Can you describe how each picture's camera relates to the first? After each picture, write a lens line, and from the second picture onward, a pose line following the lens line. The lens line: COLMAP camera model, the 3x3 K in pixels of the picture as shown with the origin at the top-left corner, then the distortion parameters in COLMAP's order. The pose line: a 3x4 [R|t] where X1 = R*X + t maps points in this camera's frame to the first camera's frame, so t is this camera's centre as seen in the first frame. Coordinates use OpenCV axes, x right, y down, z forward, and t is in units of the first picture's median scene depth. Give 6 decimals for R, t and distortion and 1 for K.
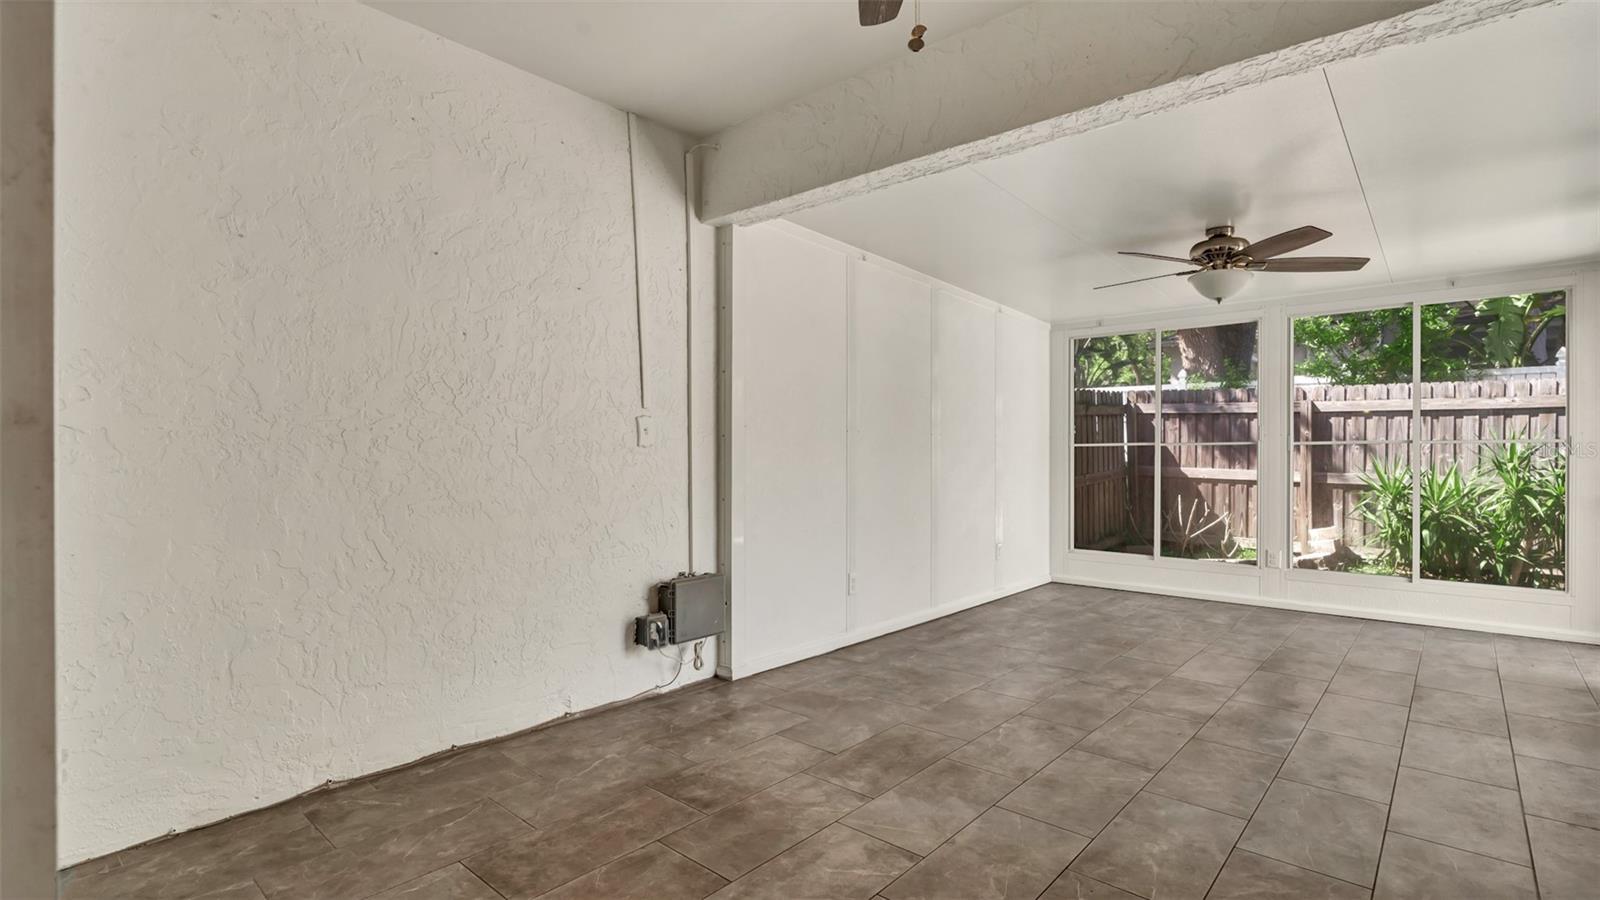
lens RADIAL K [[738.2, 0, 795.9], [0, 738.2, 448.8], [0, 0, 1]] dist [-0.001466, 0.000545]
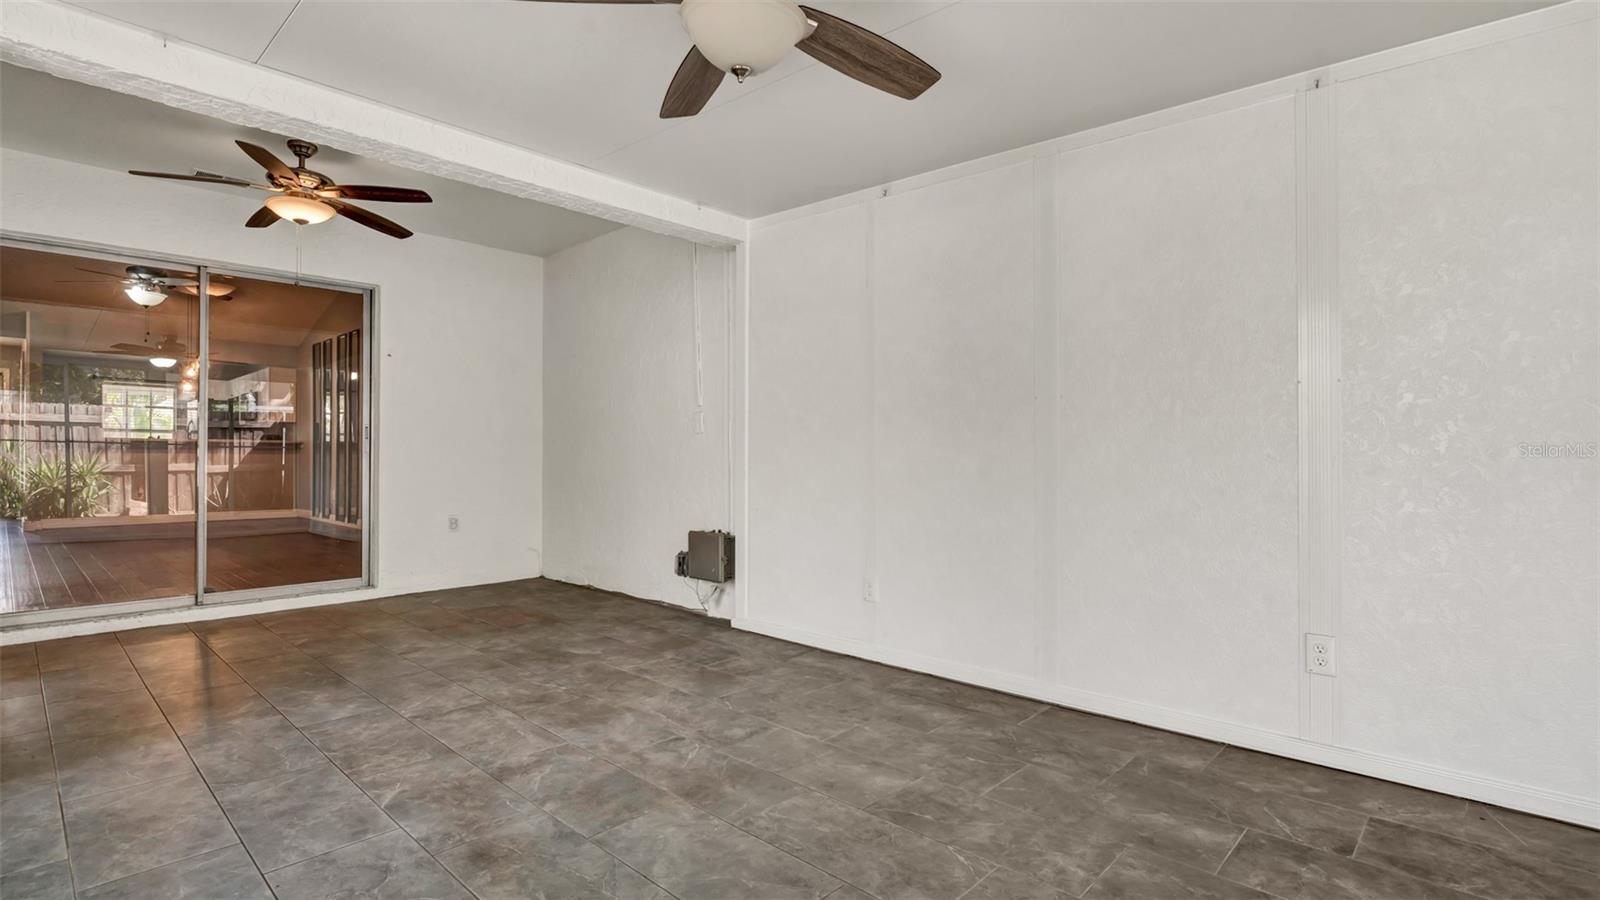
lens RADIAL K [[738.2, 0, 795.9], [0, 738.2, 448.8], [0, 0, 1]] dist [-0.001466, 0.000545]
pose [[-0.014214, -0.010673, -0.999842, 1.241498], [0.005835, 0.999925, -0.010757, 0.044267], [0.999882, -0.005987, -0.014151, 1.255957]]
